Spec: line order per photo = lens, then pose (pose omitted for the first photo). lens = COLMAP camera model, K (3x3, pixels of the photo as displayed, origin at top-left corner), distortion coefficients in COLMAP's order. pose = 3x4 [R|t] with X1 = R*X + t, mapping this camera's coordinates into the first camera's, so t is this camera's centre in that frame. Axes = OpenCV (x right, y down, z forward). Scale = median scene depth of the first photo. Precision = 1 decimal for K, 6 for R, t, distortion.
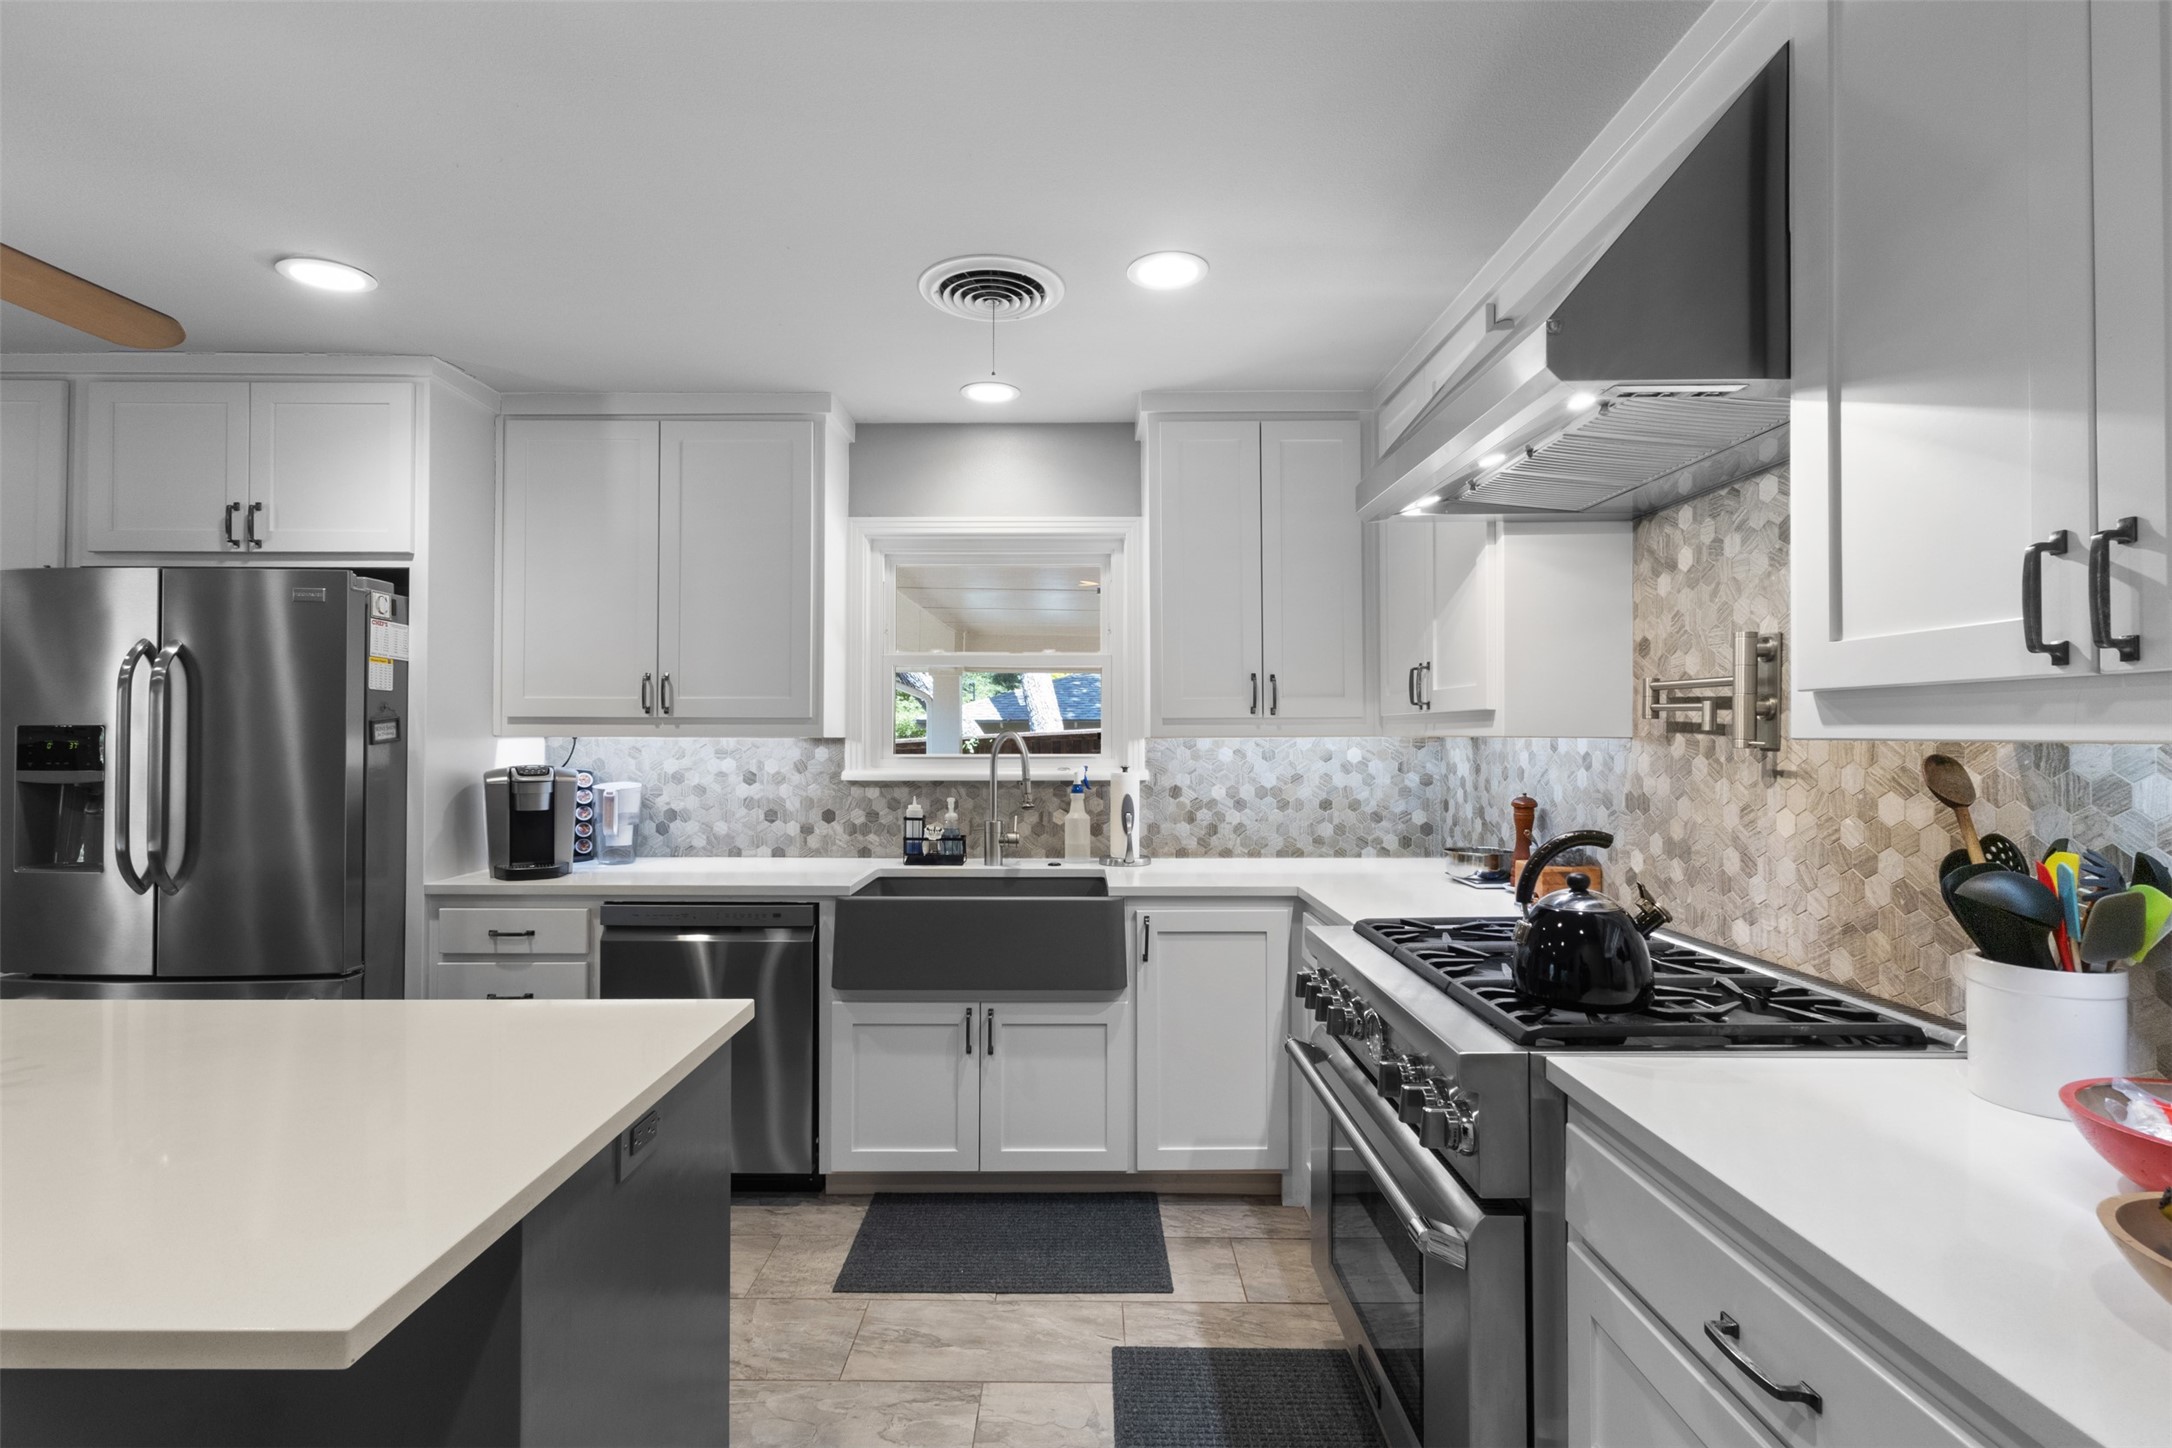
lens RADIAL K [[1002.8, 0, 1086.0], [0, 1002.8, 724.0], [0, 0, 1]] dist [0.000365, 0.000083]
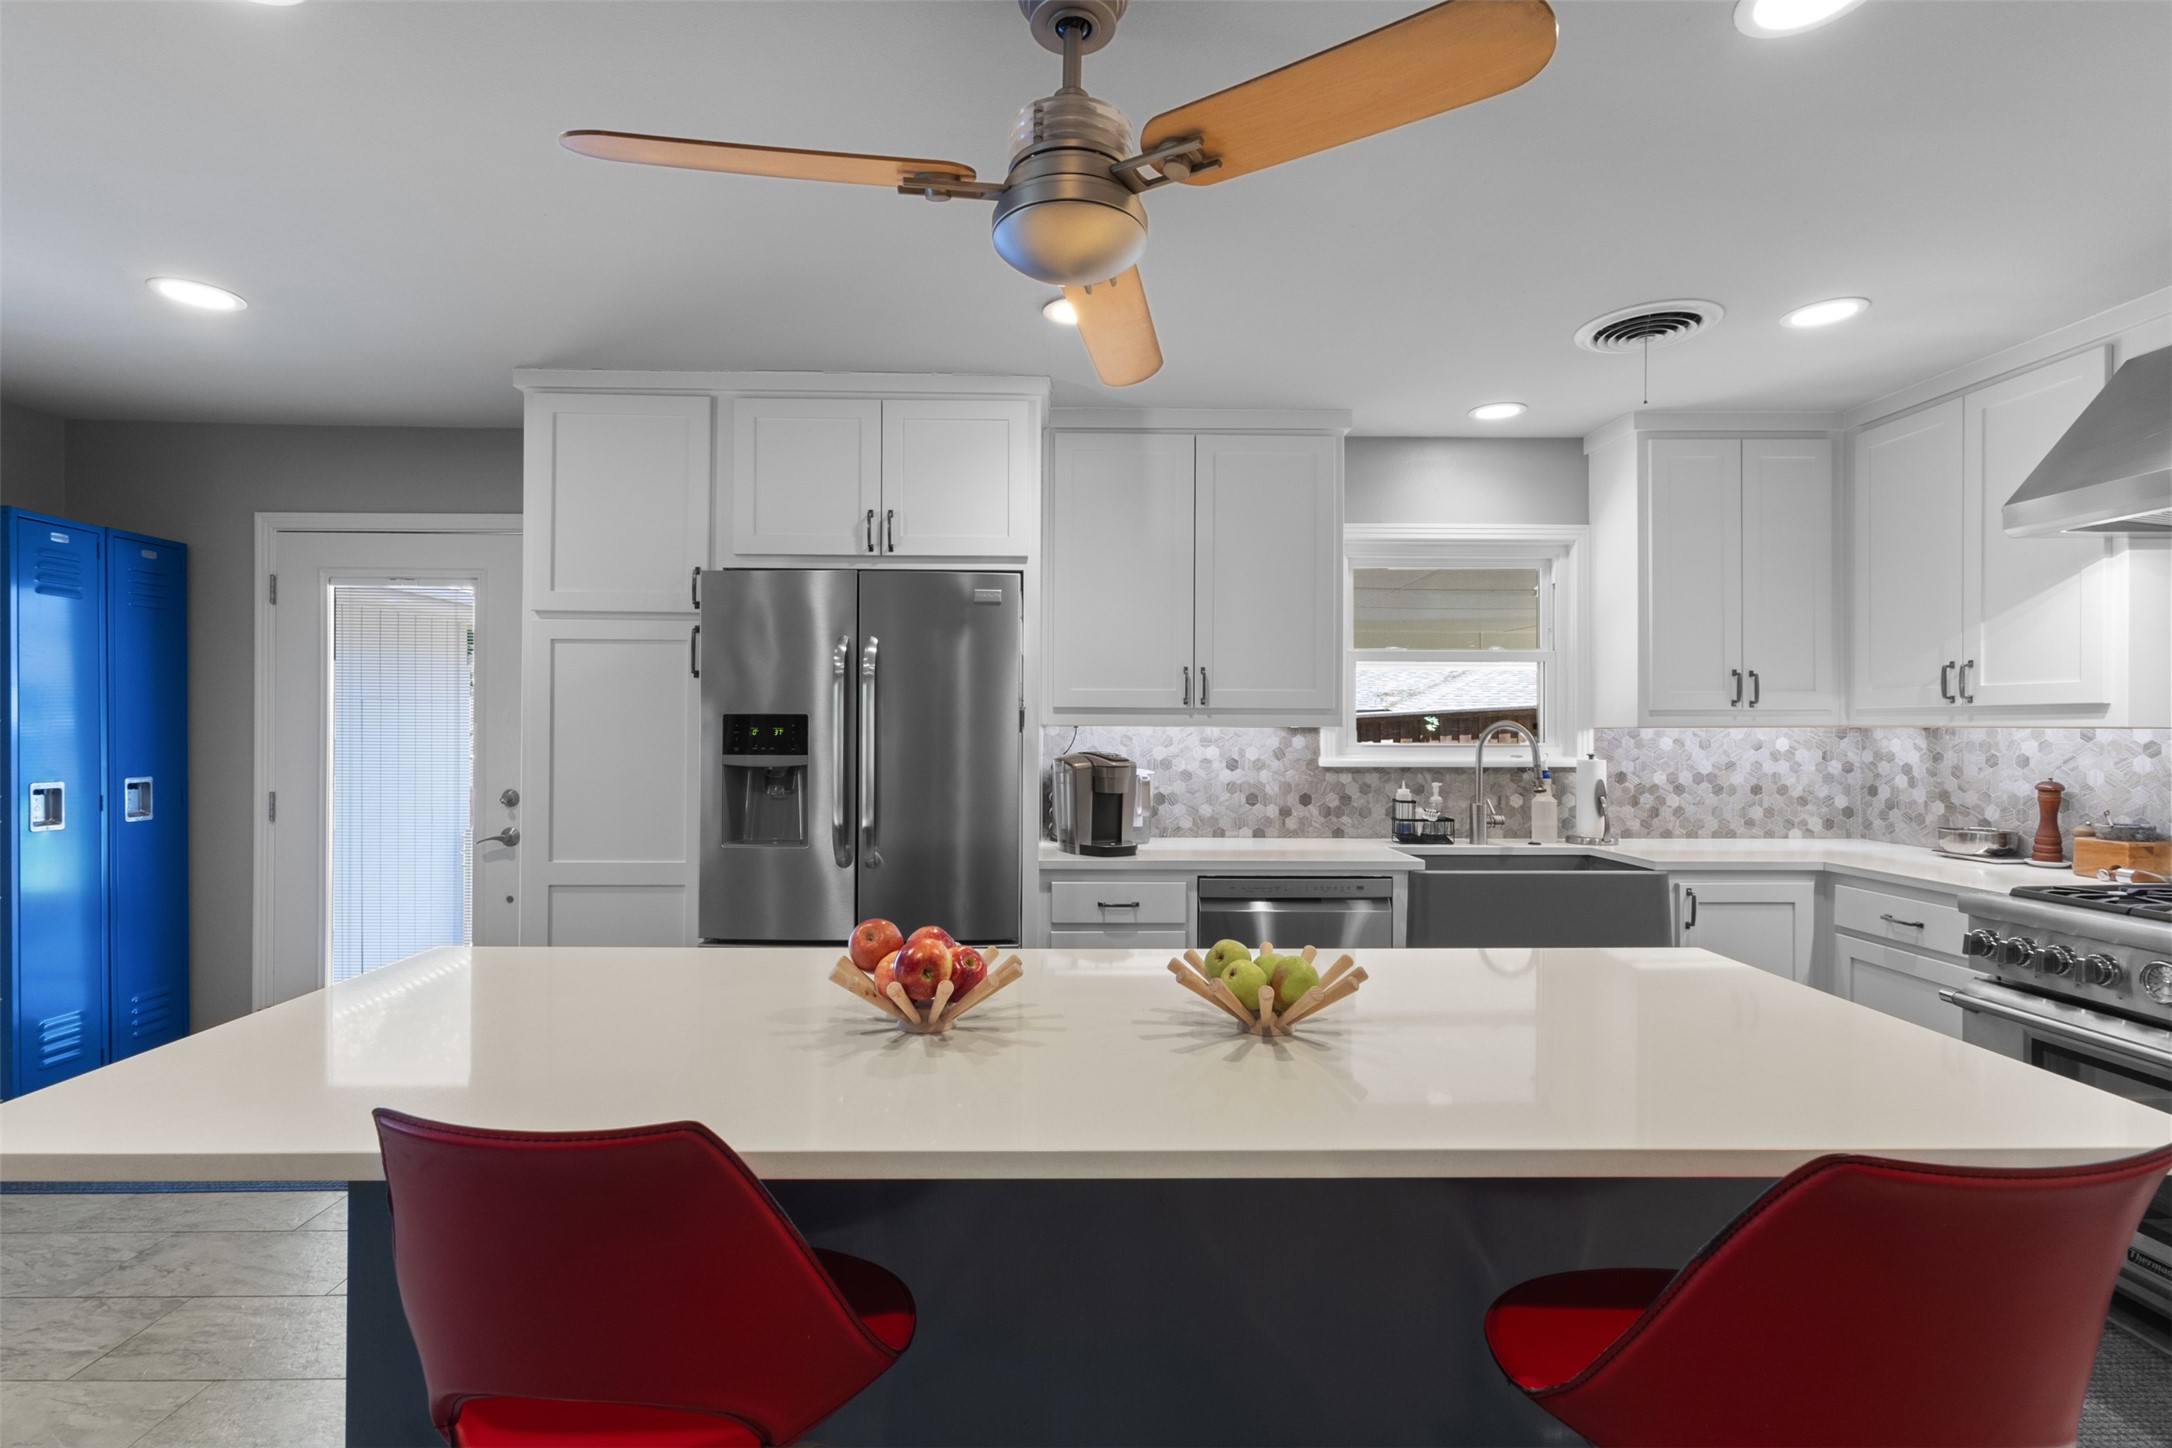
lens RADIAL K [[1004.1, 0, 1074.4], [0, 1004.1, 723.6], [0, 0, 1]] dist [0.000748, 0.000615]
pose [[0.999803, 0.002561, 0.019668, -0.579320], [-0.002718, 0.999965, 0.007960, 0.001938], [-0.019647, -0.008012, 0.999775, -0.086465]]
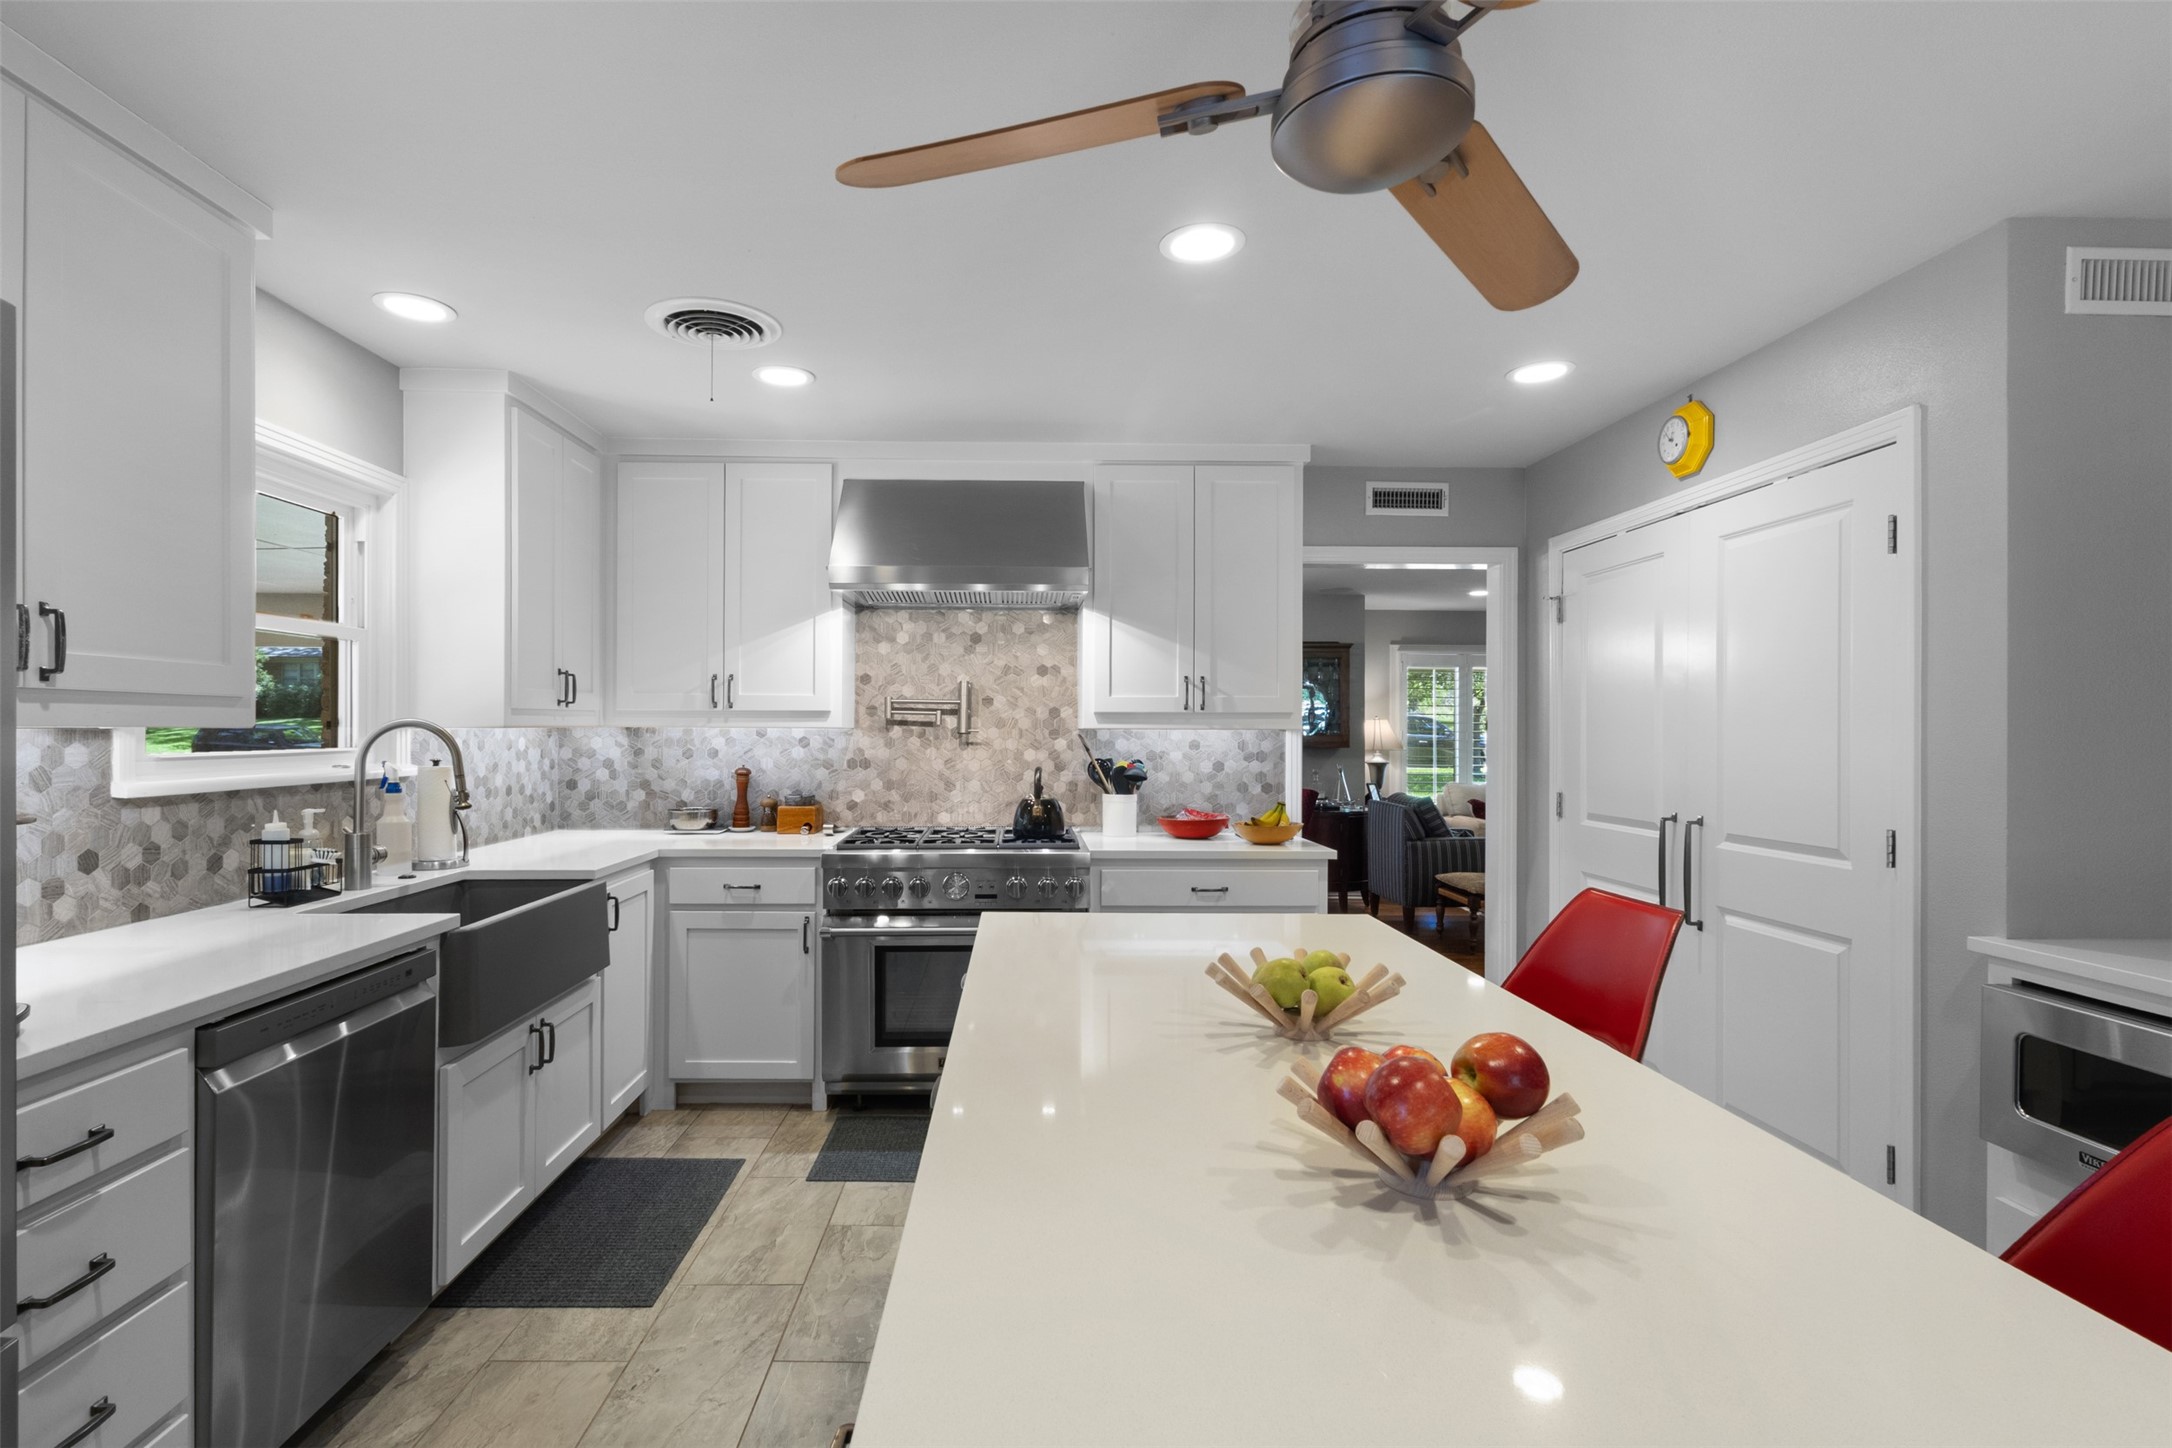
lens RADIAL K [[1028.2, 0, 1042.6], [0, 1028.2, 725.7], [0, 0, 1]] dist [0.000642, -0.000082]
pose [[-0.015480, 0.002253, 0.999878, -0.951025], [-0.013961, 0.999899, -0.002469, 0.006783], [-0.999783, -0.013997, -0.015447, 0.497660]]
